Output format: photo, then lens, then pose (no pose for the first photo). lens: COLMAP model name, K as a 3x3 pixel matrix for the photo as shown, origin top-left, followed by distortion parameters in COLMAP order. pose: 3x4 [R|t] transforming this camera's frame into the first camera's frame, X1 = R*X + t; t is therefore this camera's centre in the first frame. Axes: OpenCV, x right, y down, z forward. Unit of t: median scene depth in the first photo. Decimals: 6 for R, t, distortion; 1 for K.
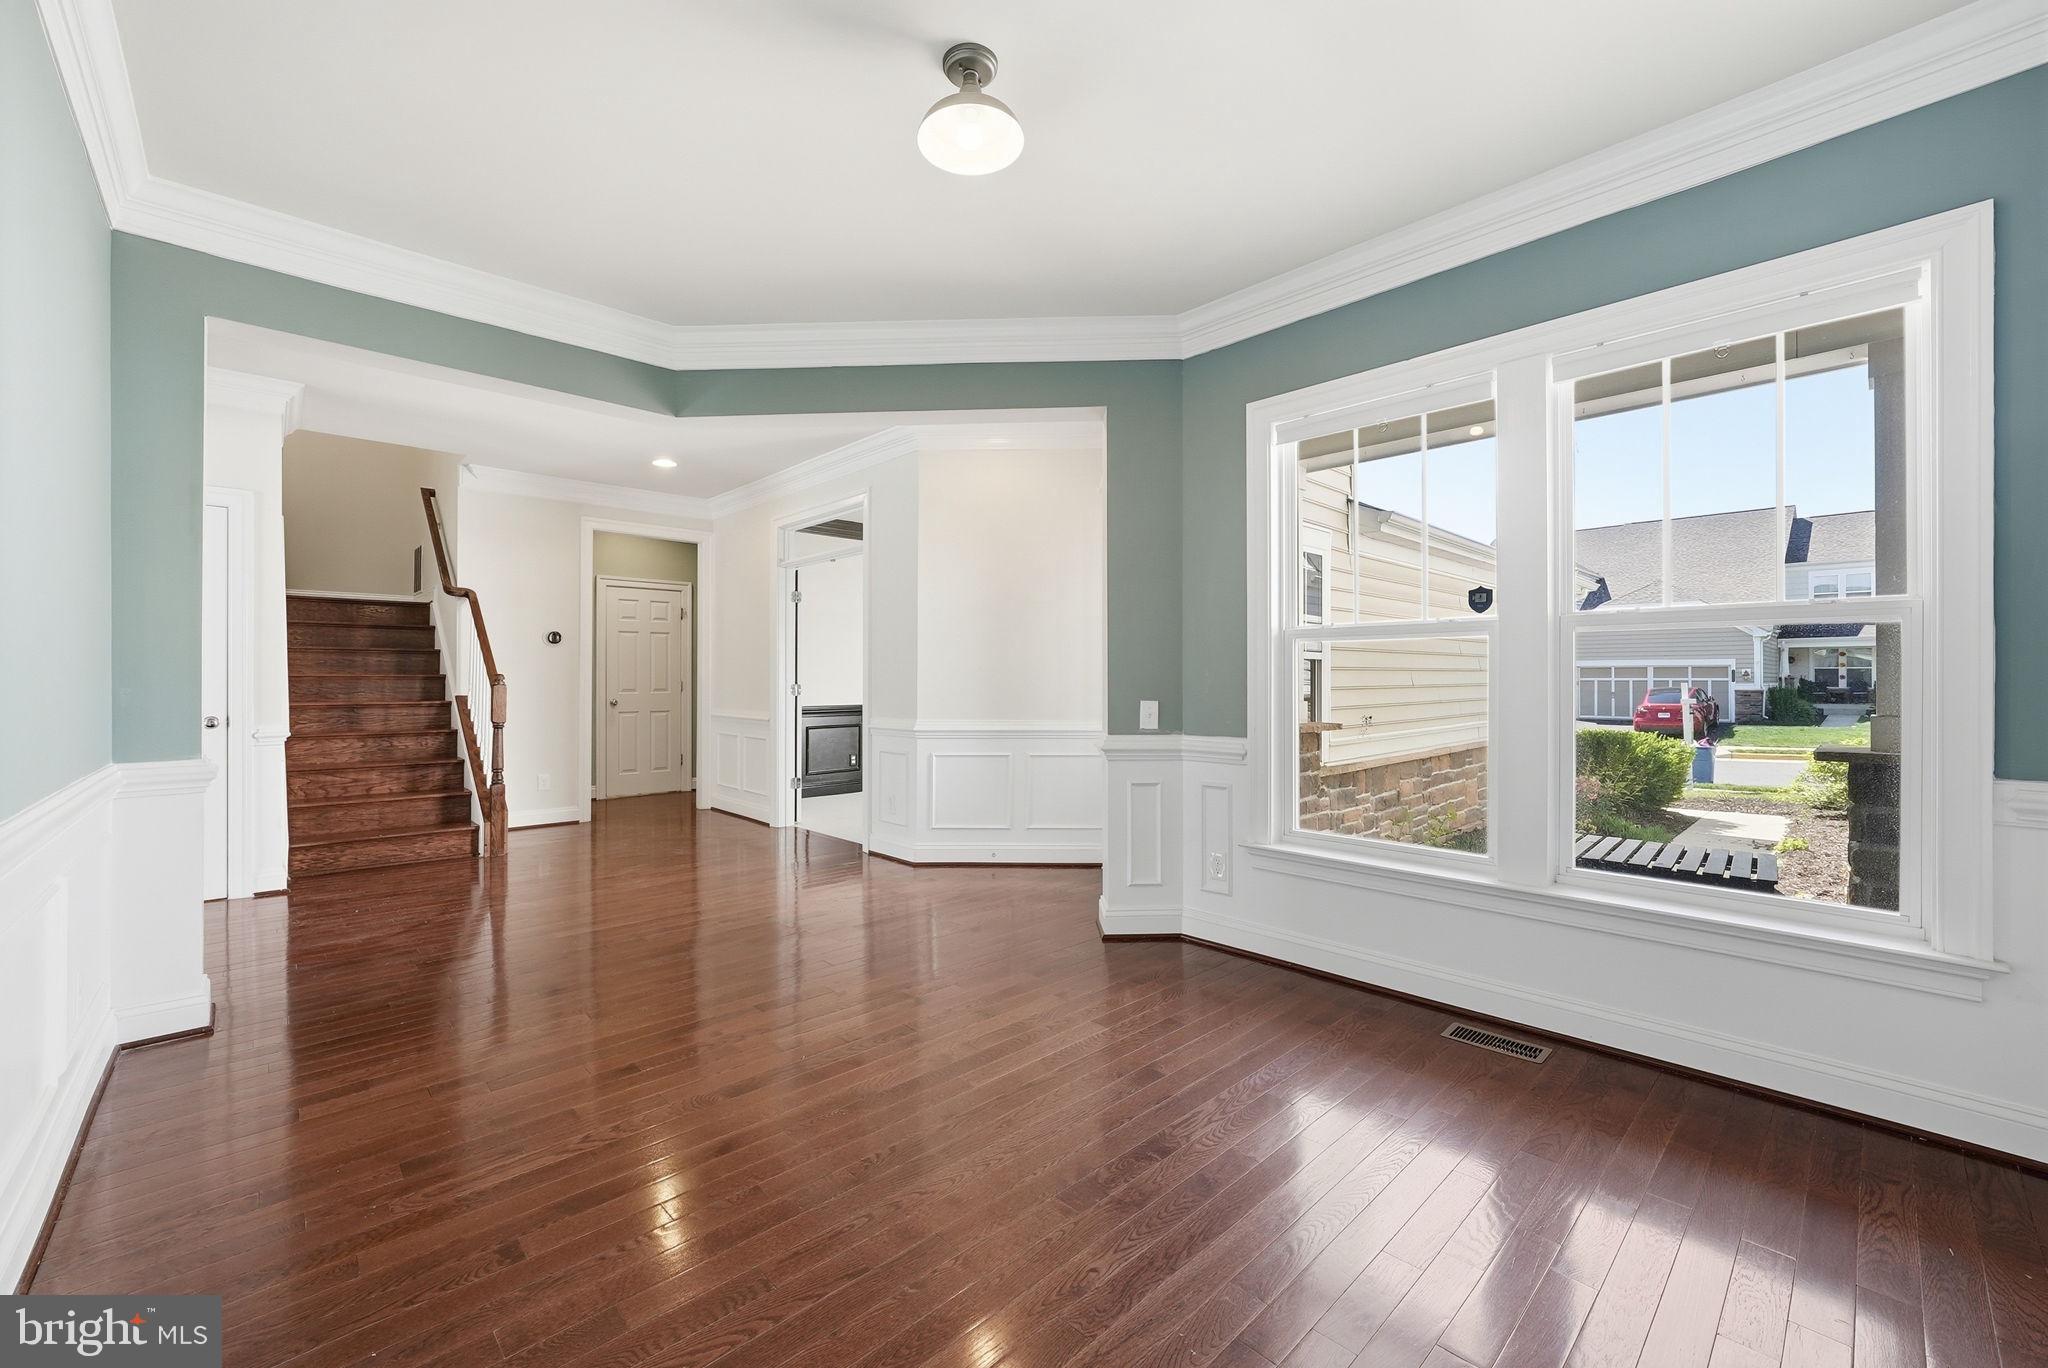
lens RADIAL K [[811.6, 0, 1023.7], [0, 811.6, 680.0], [0, 0, 1]] dist [-0.009910, -0.000336]
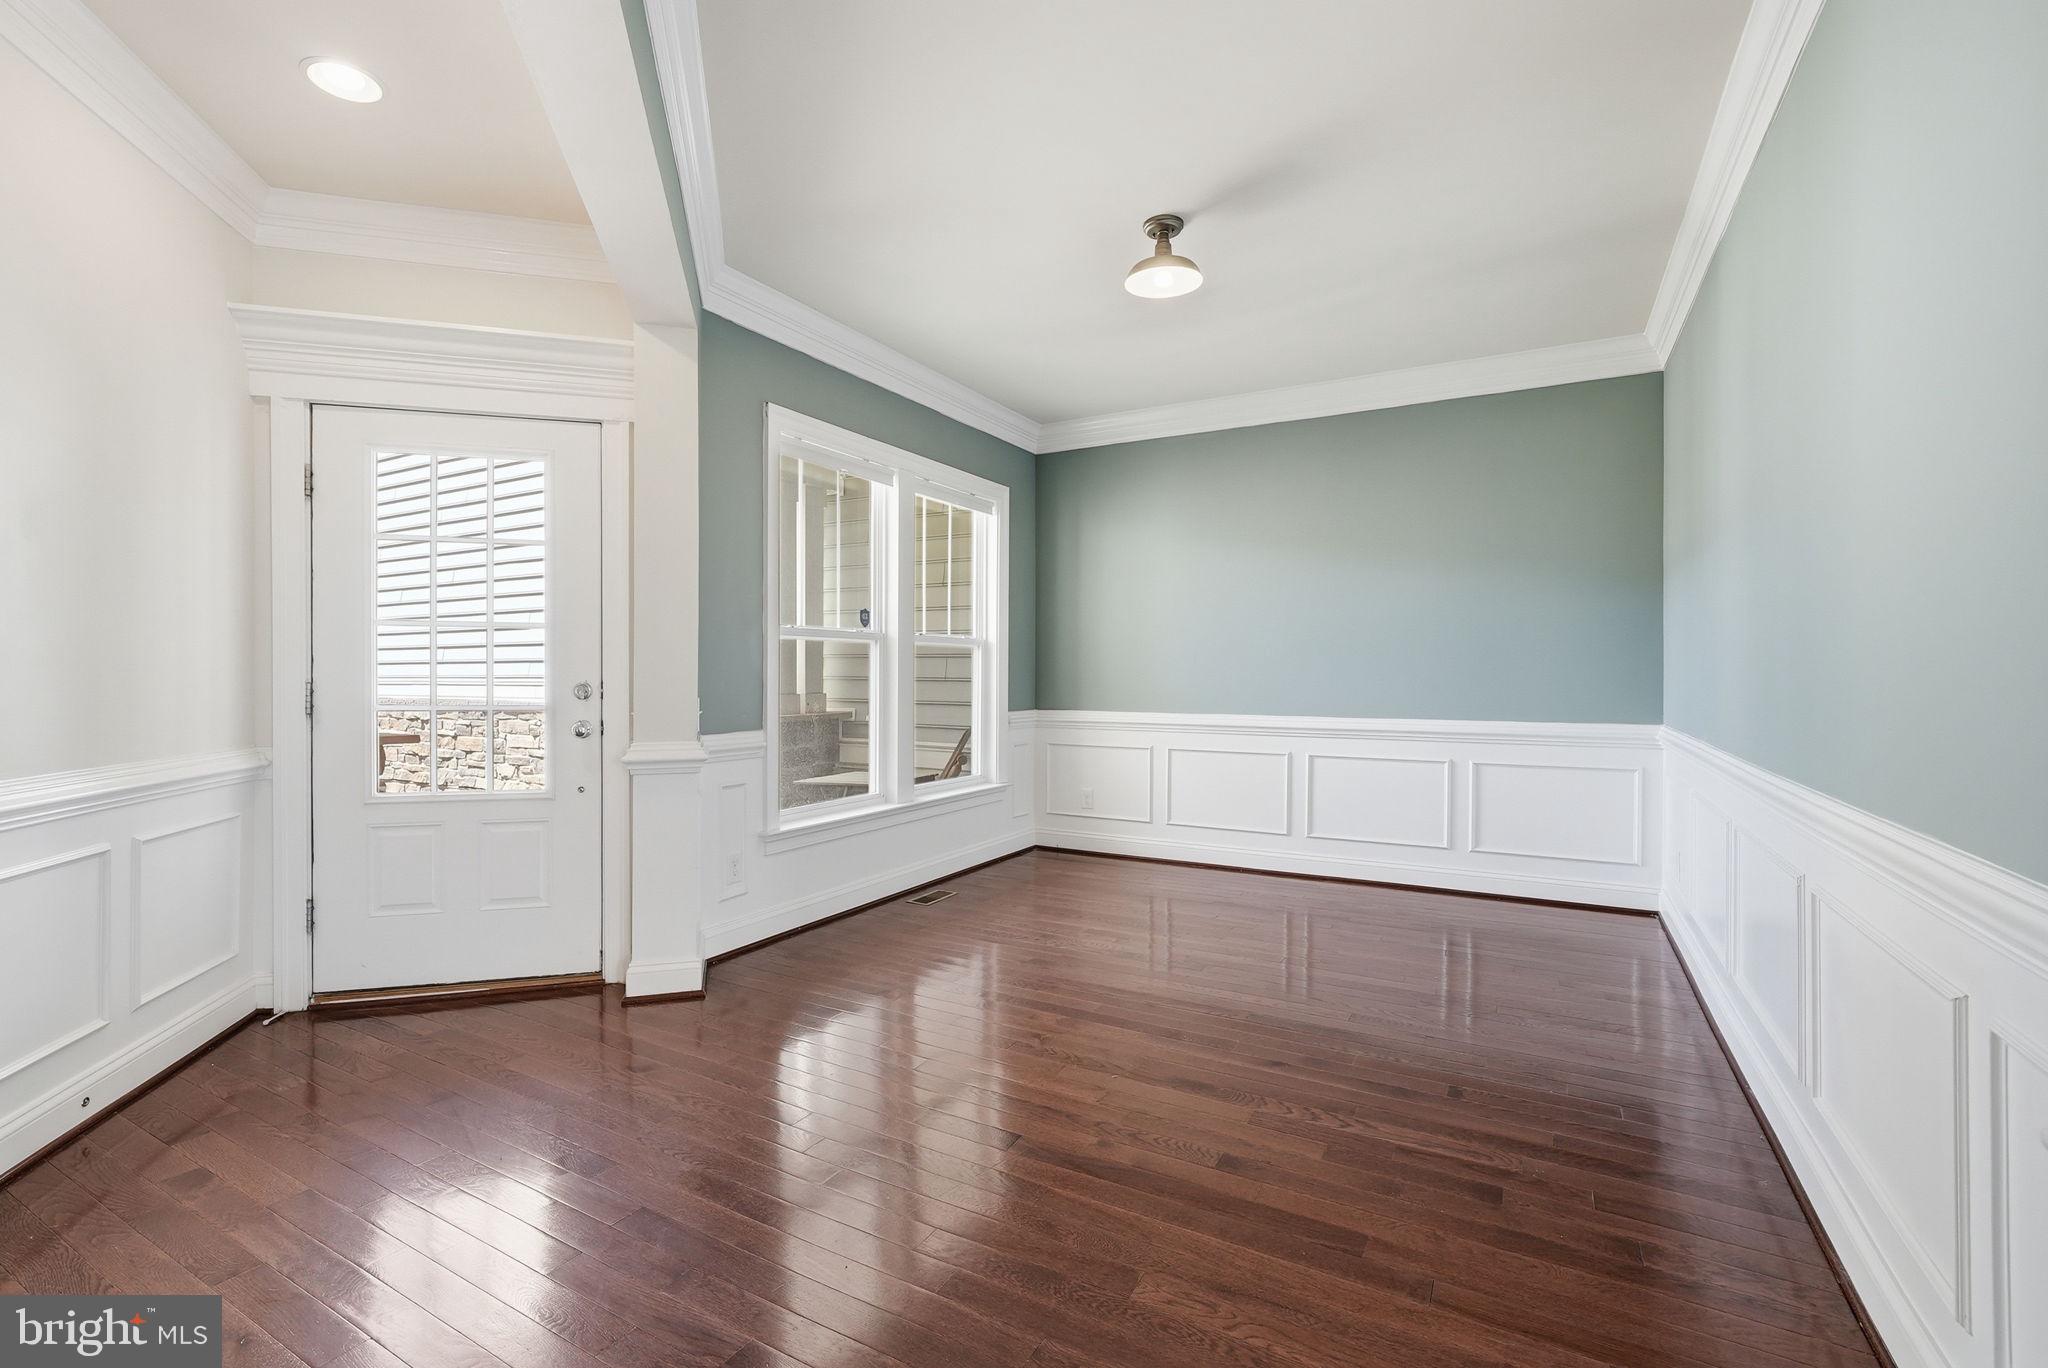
lens RADIAL K [[886.6, 0, 1028.3], [0, 886.6, 679.5], [0, 0, 1]] dist [0.003664, 0.000306]
pose [[-0.278438, -0.000379, 0.960454, -1.610913], [0.003715, 0.999992, 0.001471, 0.017904], [-0.960447, 0.003977, -0.278434, 1.812949]]
